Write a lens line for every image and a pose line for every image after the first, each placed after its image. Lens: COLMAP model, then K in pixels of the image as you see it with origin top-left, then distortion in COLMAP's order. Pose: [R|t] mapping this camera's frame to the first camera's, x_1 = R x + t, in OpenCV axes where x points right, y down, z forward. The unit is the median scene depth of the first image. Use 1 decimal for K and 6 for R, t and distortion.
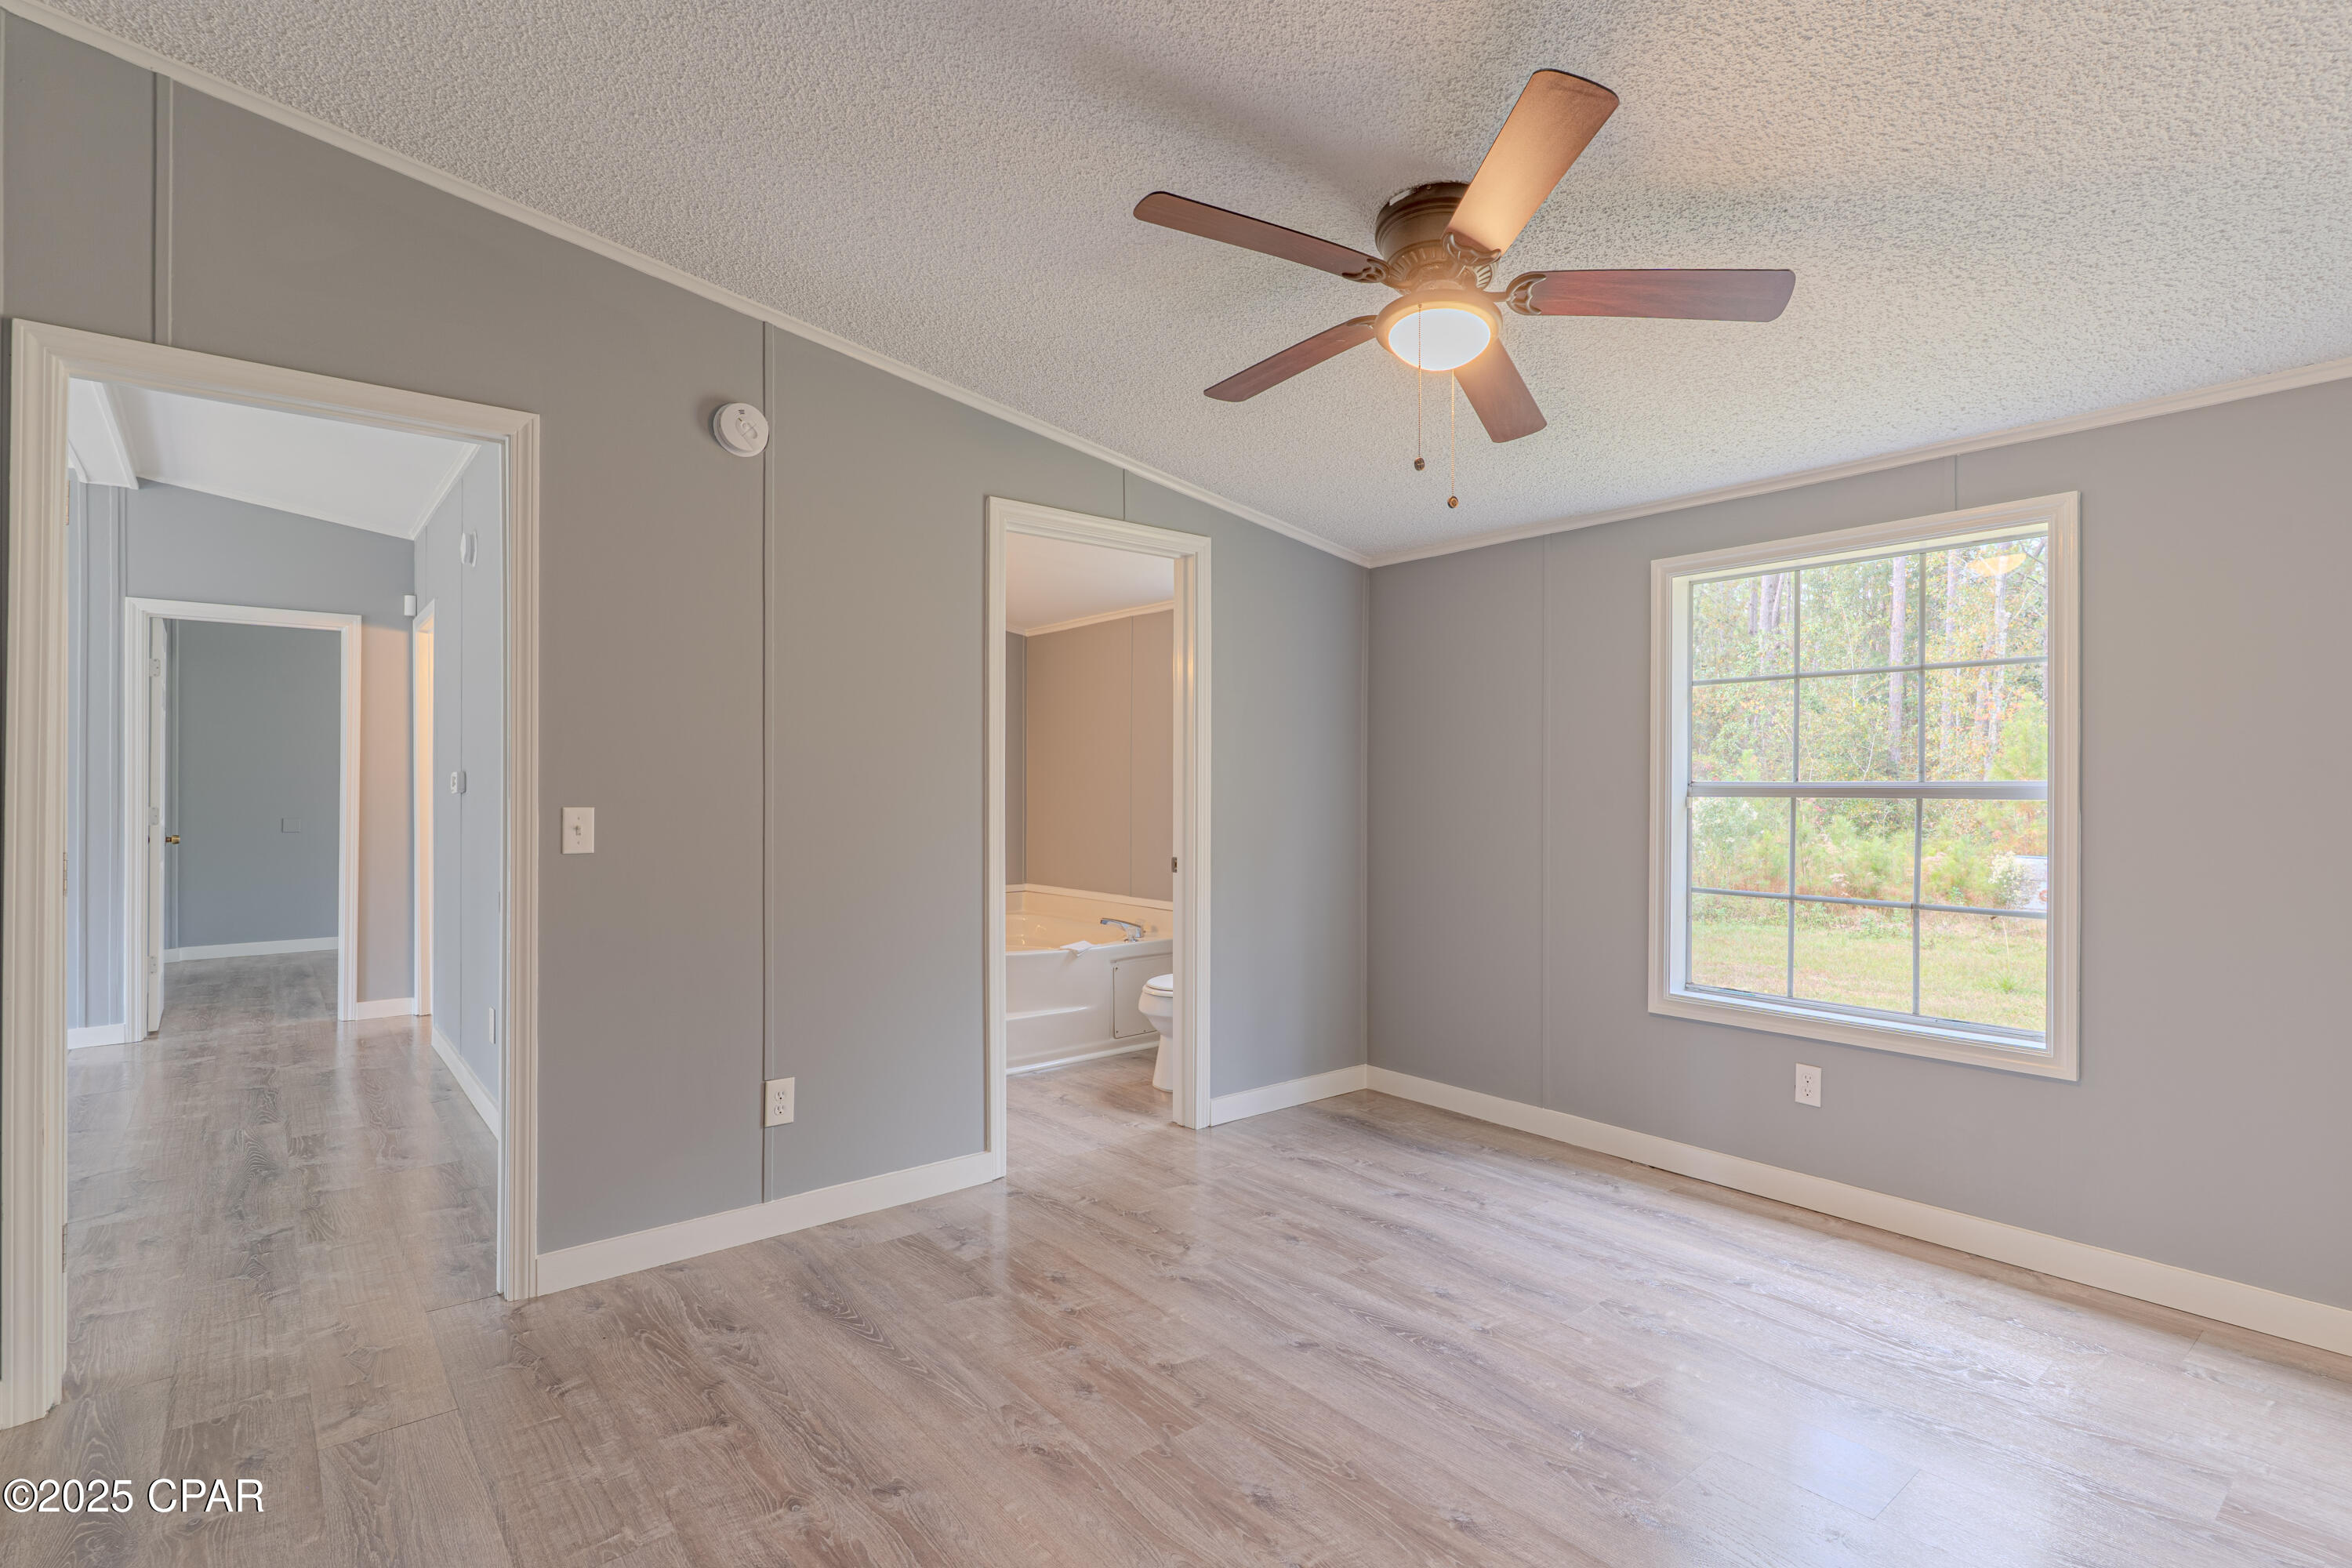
lens RADIAL K [[1121.4, 0, 1180.8], [0, 1121.4, 792.2], [0, 0, 1]] dist [0.003530, -0.001913]
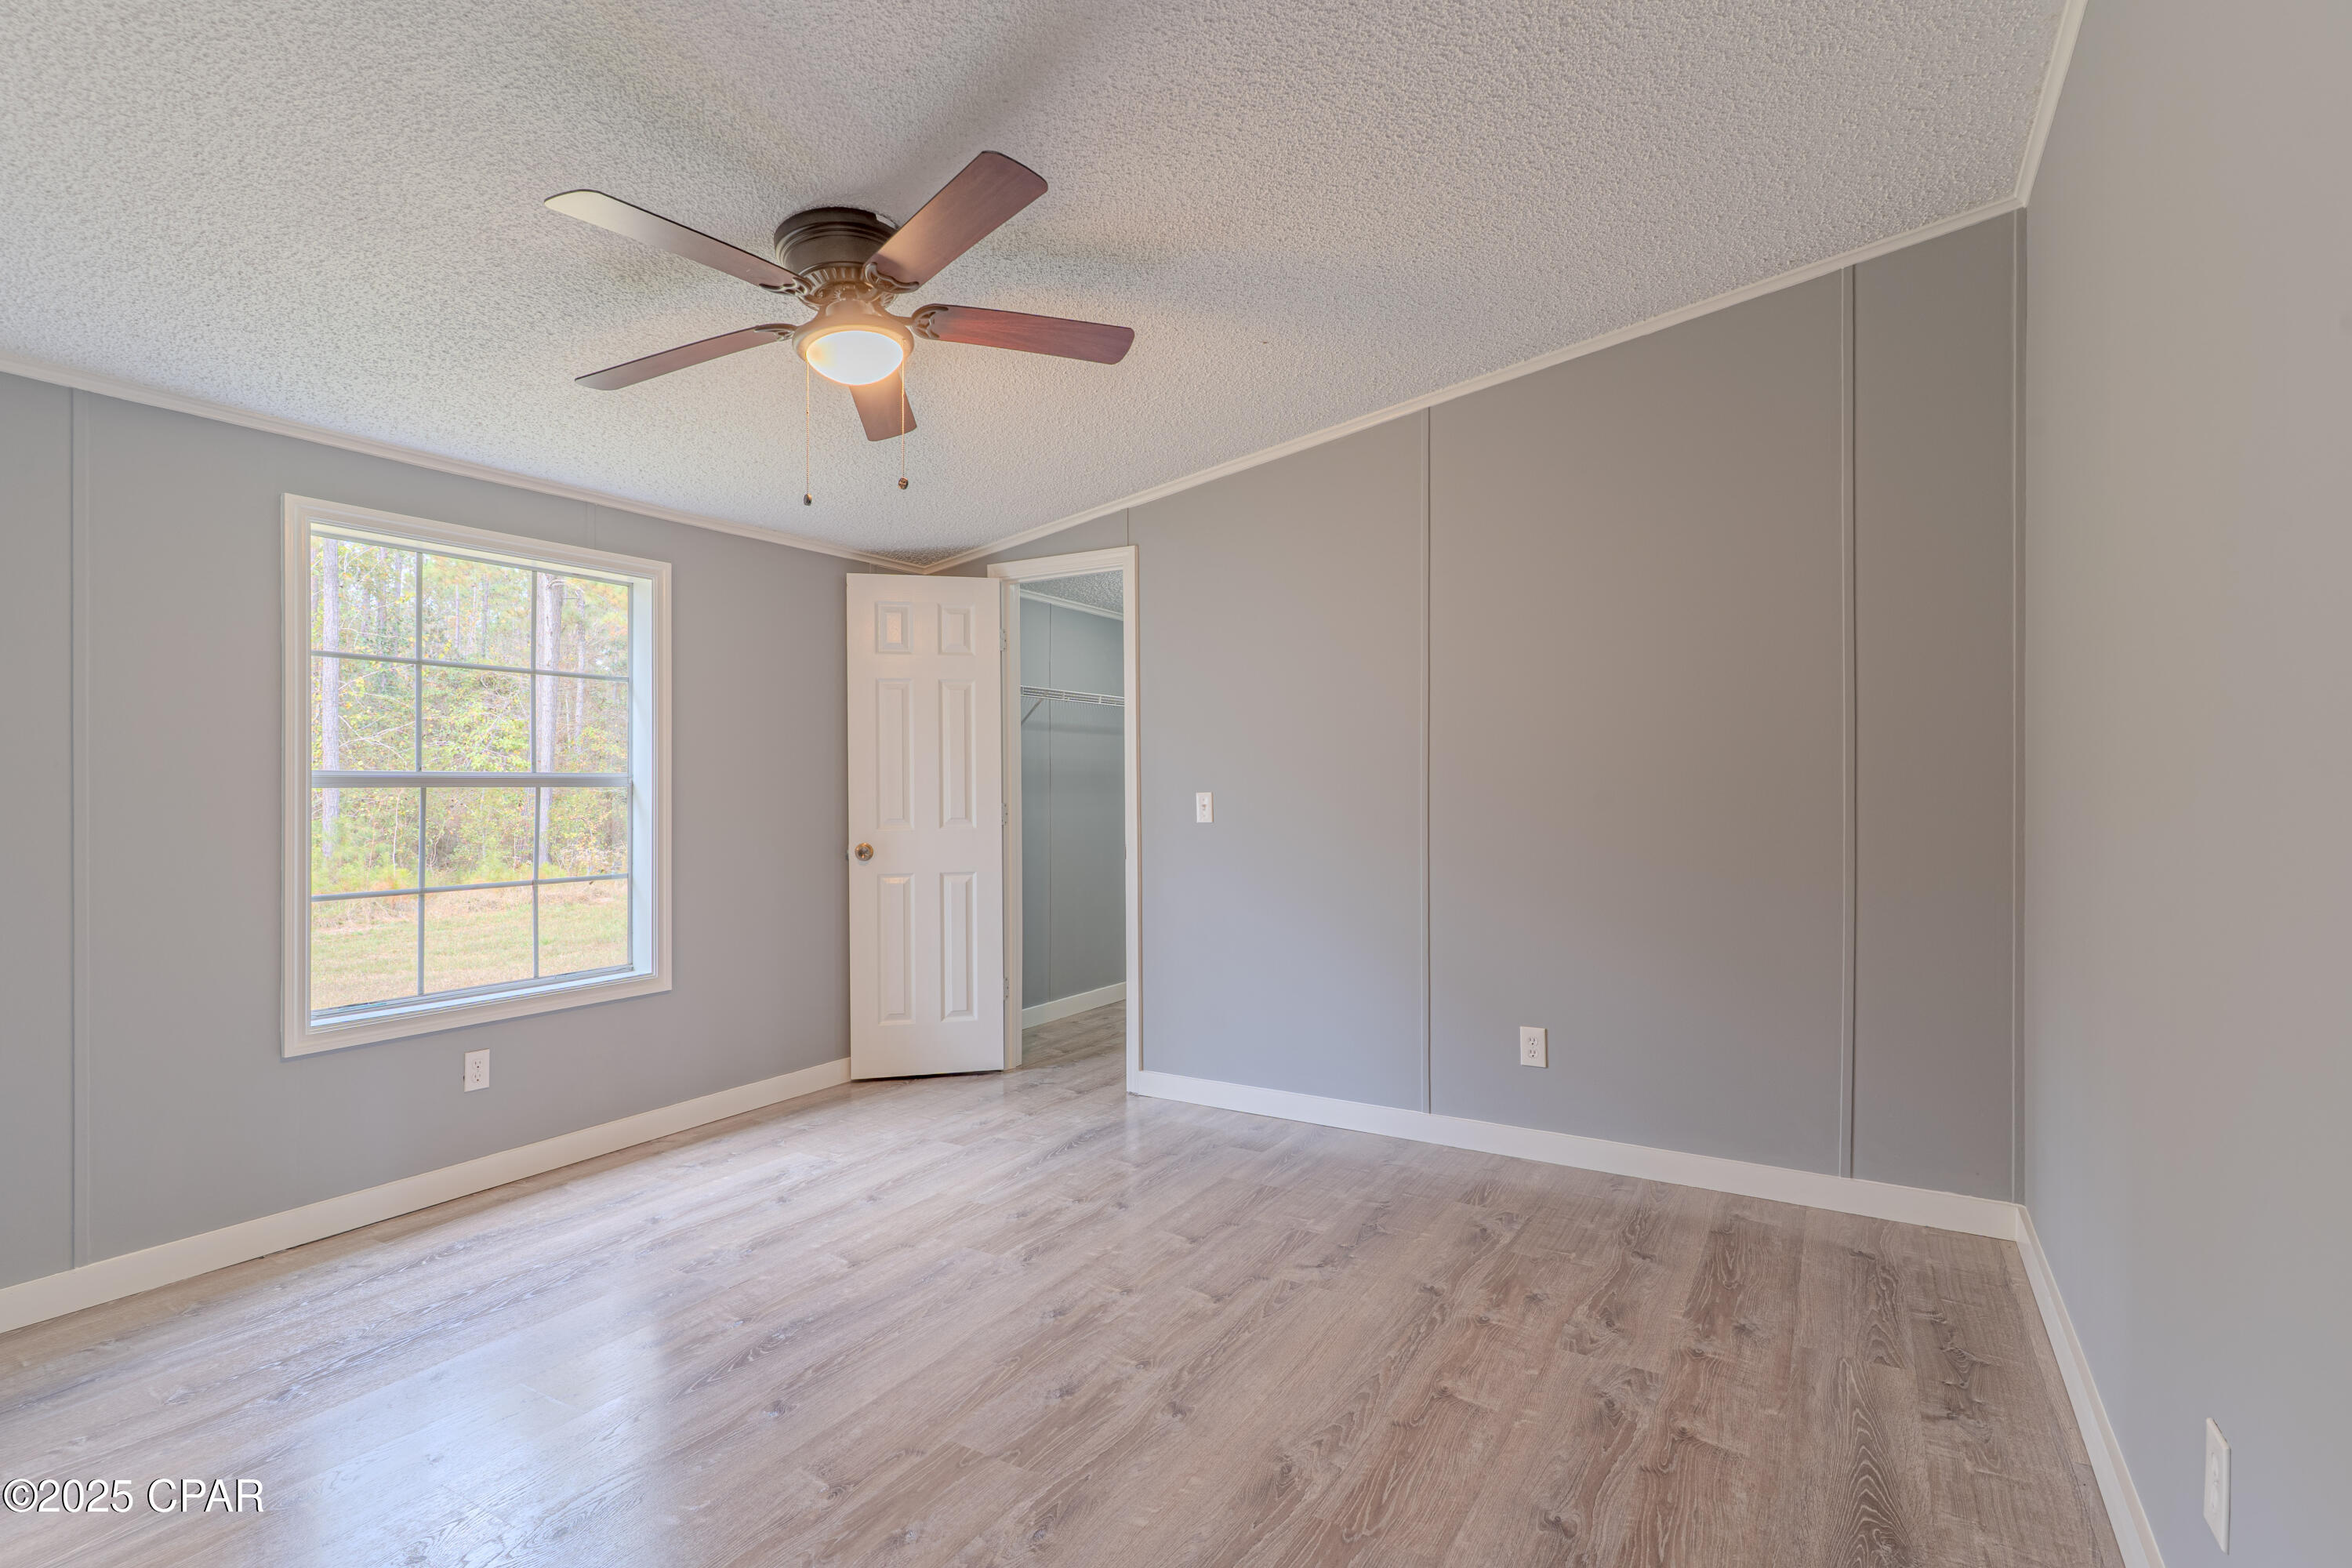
lens RADIAL K [[1121.4, 0, 1178.5], [0, 1121.4, 804.4], [0, 0, 1]] dist [0.003530, -0.001913]
pose [[-0.338364, -0.016272, 0.940874, -0.814684], [0.004730, 0.999808, 0.018992, 0.005435], [-0.941003, 0.010877, -0.338223, 0.998771]]
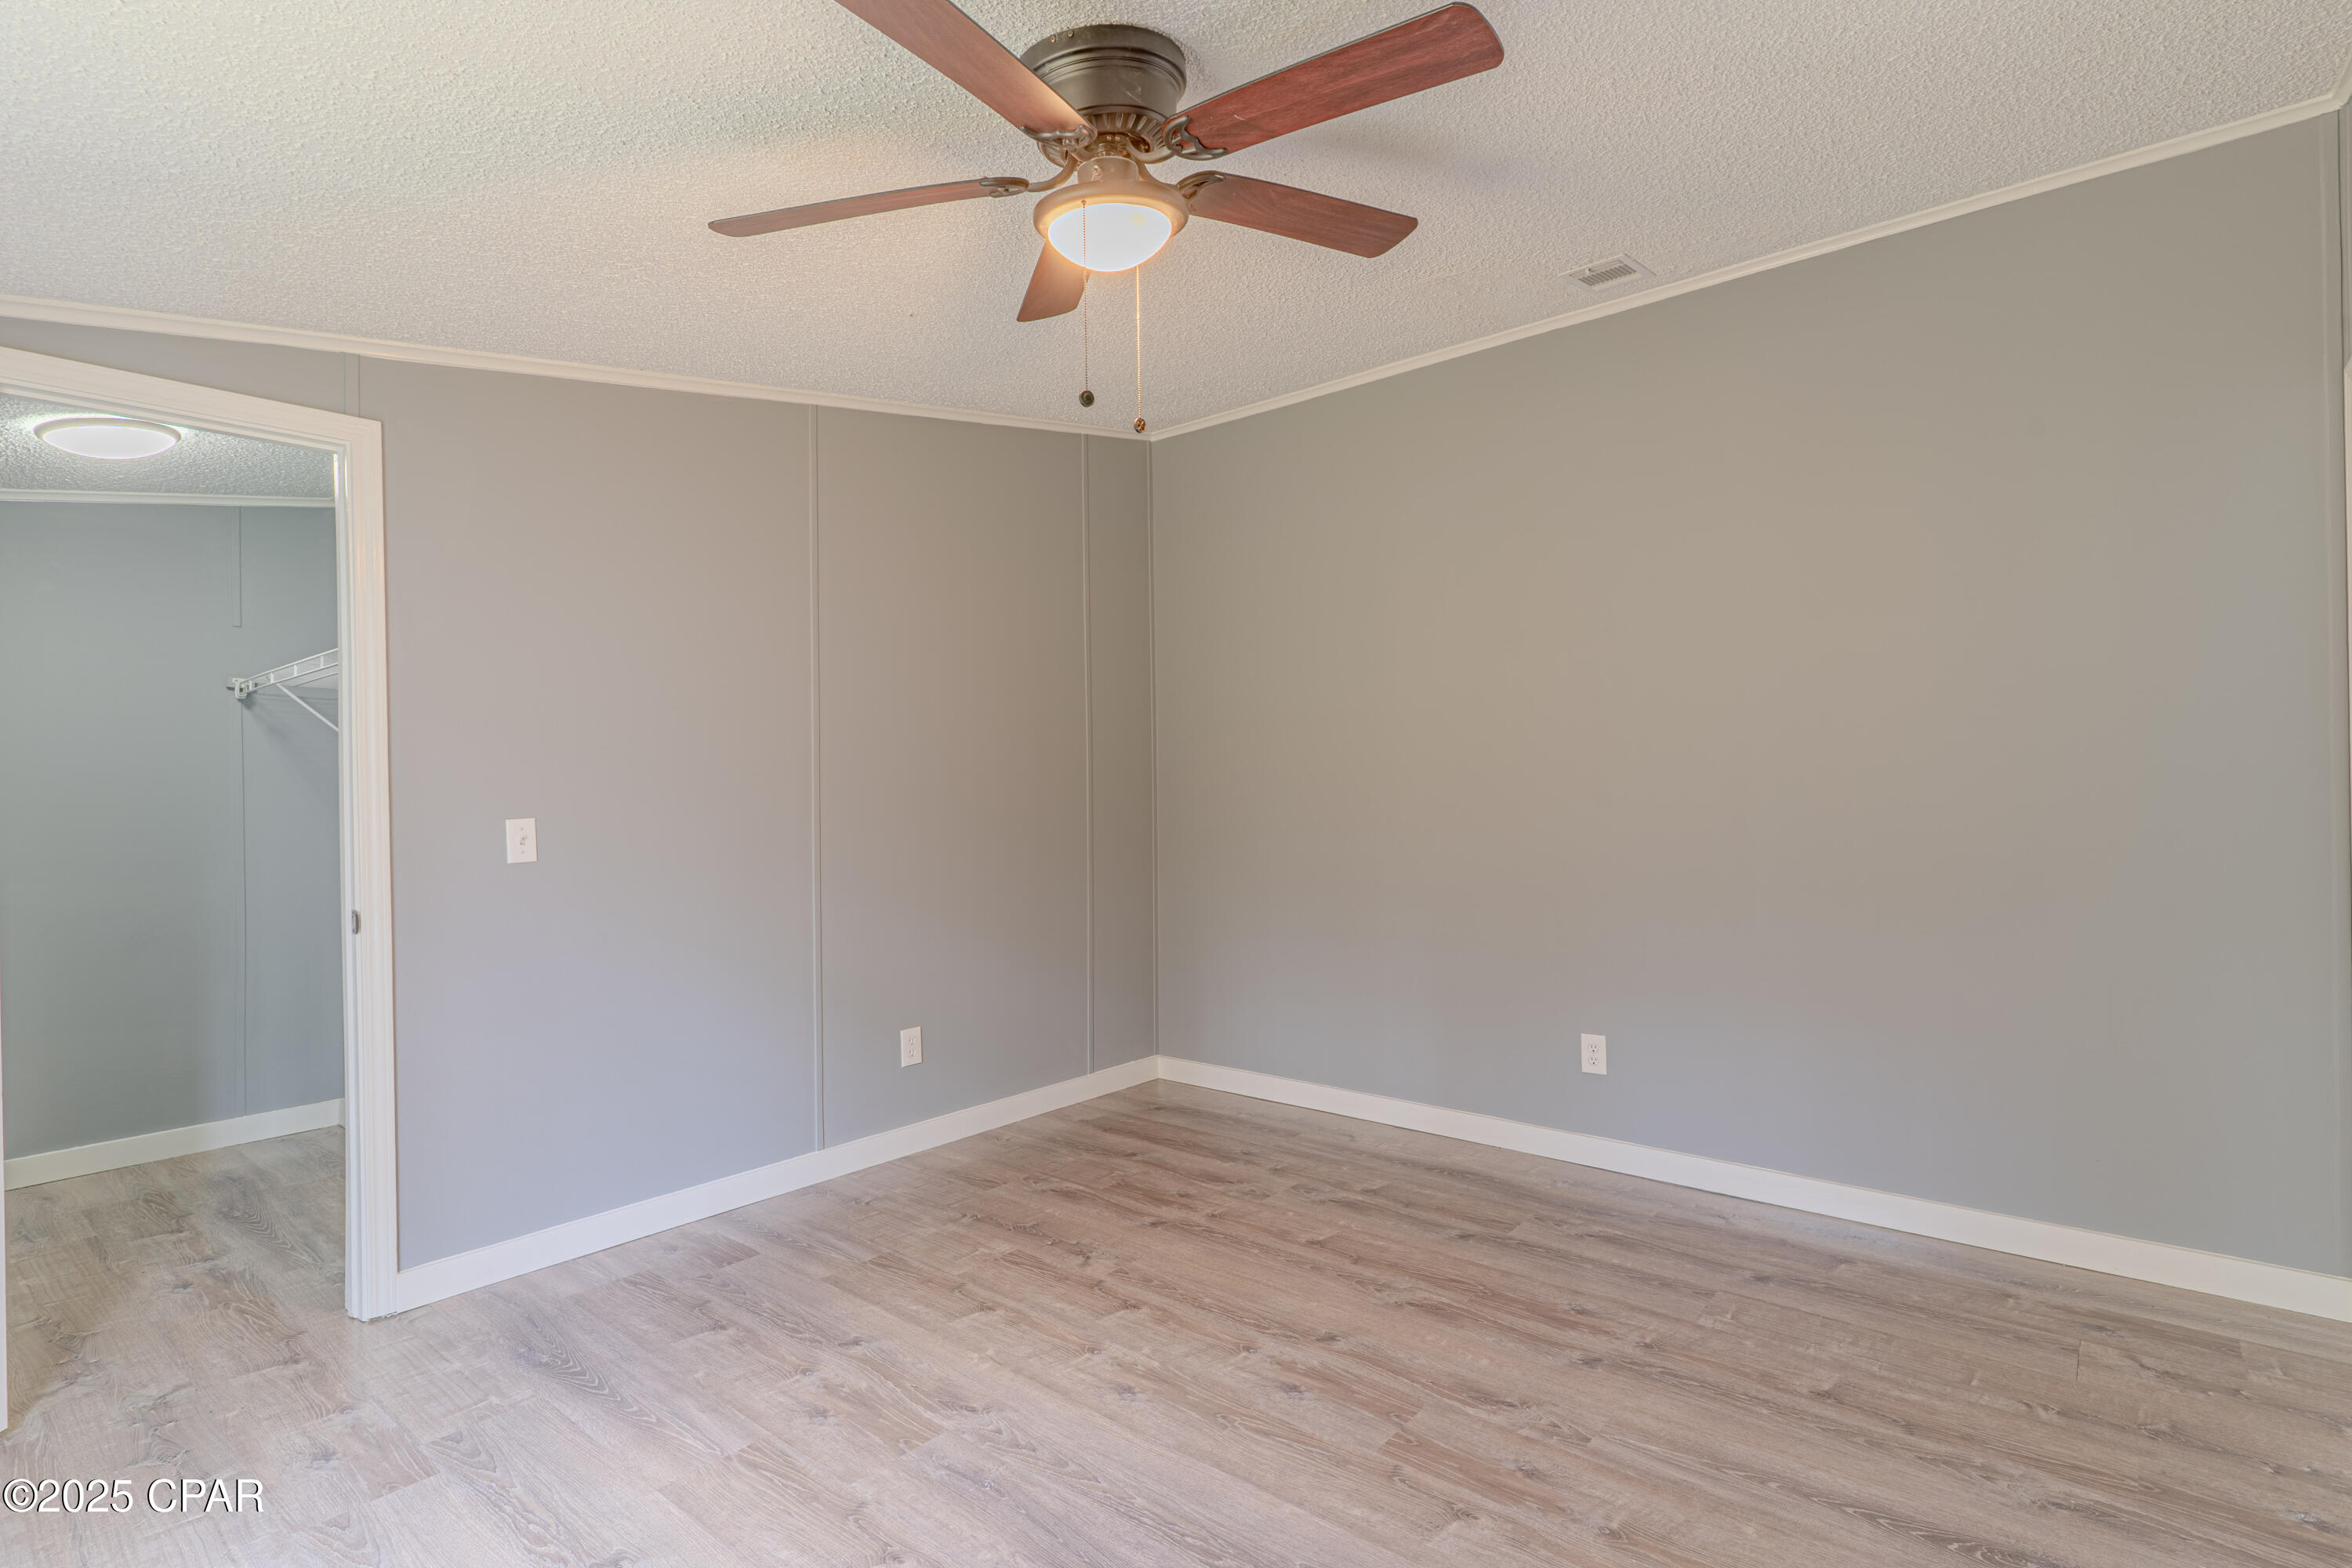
lens RADIAL K [[1121.4, 0, 1183.1], [0, 1121.4, 788.0], [0, 0, 1]] dist [0.003530, -0.001913]
pose [[-0.983262, 0.011638, -0.181825, 0.309093], [0.012075, 0.999926, -0.001297, -0.002921], [0.181797, -0.003471, -0.983330, 1.682620]]
